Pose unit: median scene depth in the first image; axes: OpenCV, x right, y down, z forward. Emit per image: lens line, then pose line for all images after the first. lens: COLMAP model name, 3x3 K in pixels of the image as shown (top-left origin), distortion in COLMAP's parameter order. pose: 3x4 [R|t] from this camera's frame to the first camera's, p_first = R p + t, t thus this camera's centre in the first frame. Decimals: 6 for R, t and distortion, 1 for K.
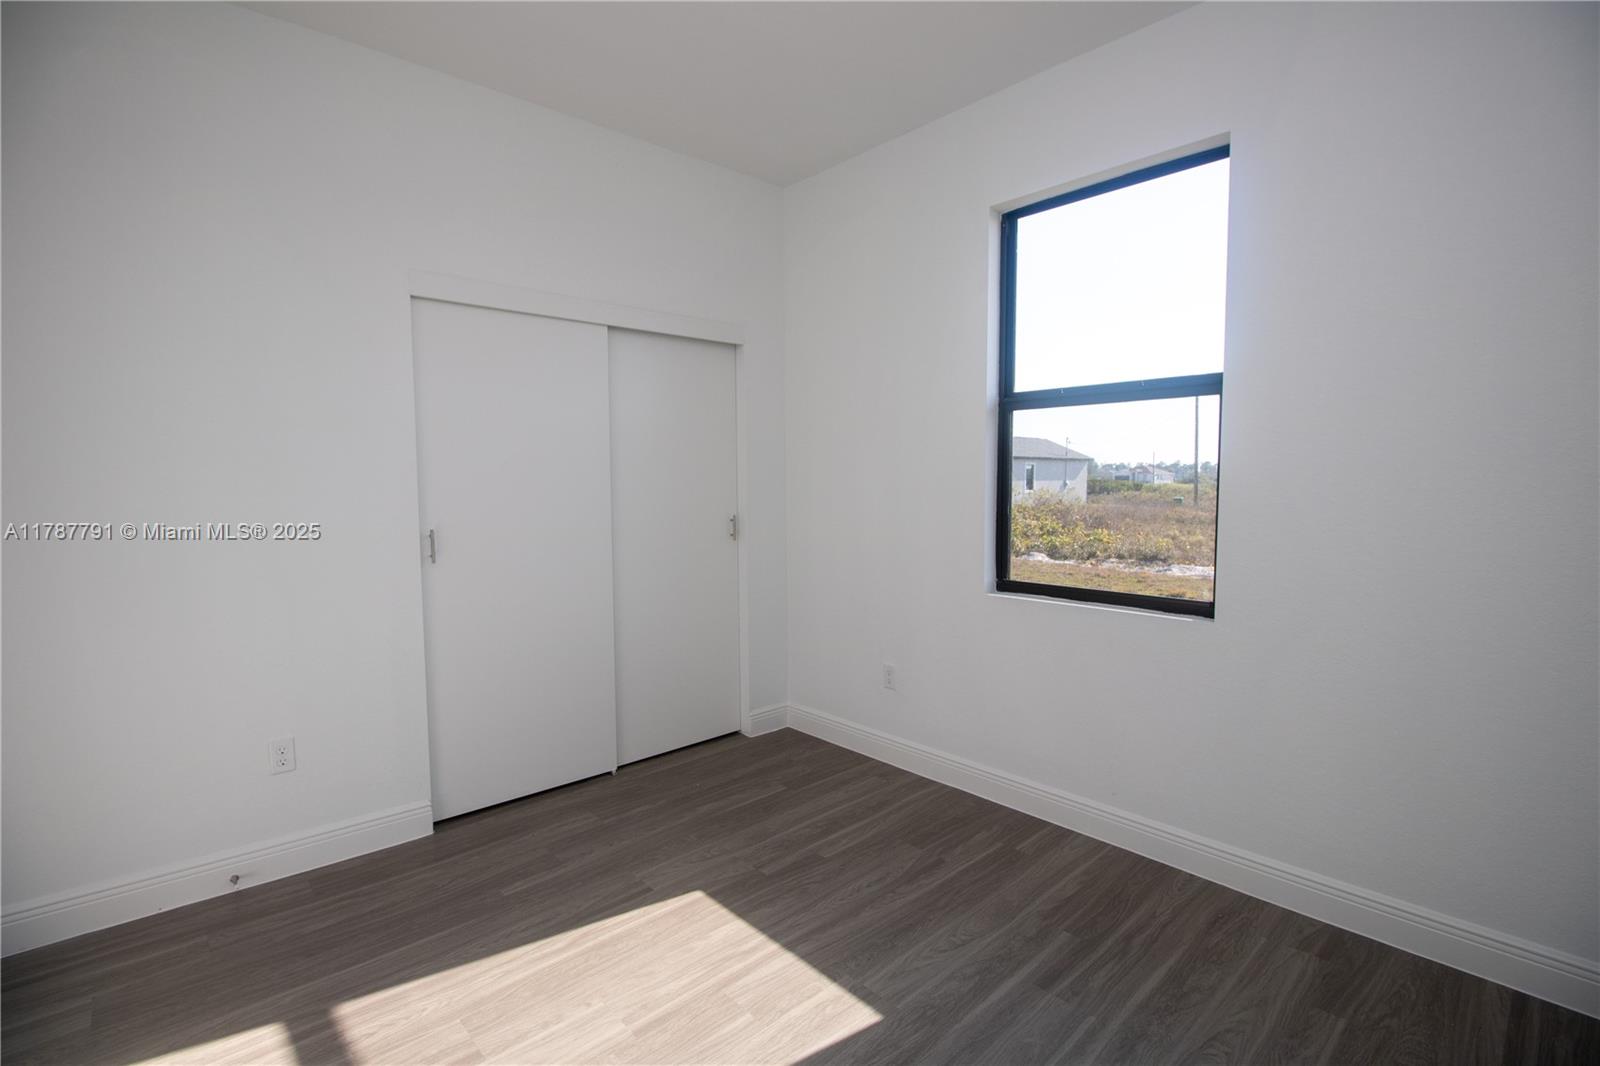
lens RADIAL K [[724.6, 0, 812.2], [0, 724.6, 527.4], [0, 0, 1]] dist [-0.023000, -0.000436]
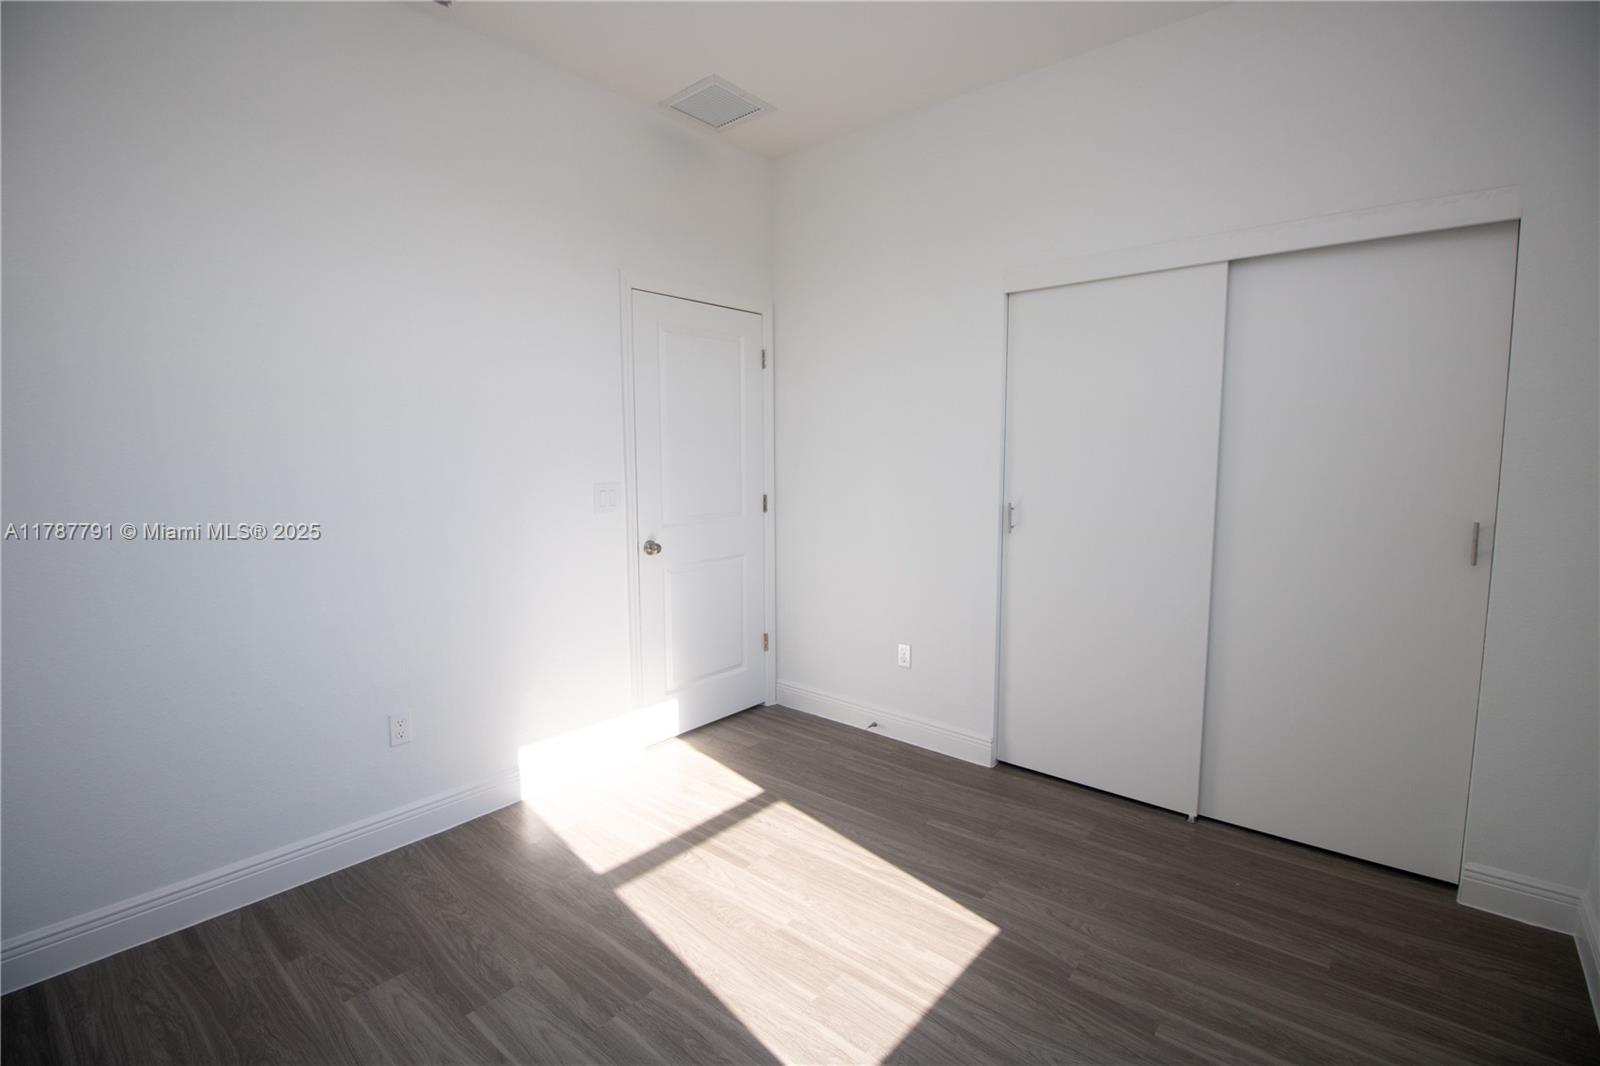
lens RADIAL K [[739.5, 0, 793.7], [0, 739.5, 528.4], [0, 0, 1]] dist [0.000545, -0.012876]
pose [[0.114246, 0.104771, -0.987912, 0.711946], [-0.062800, 0.993196, 0.098069, -0.061639], [0.991466, 0.050837, 0.120048, 0.667787]]
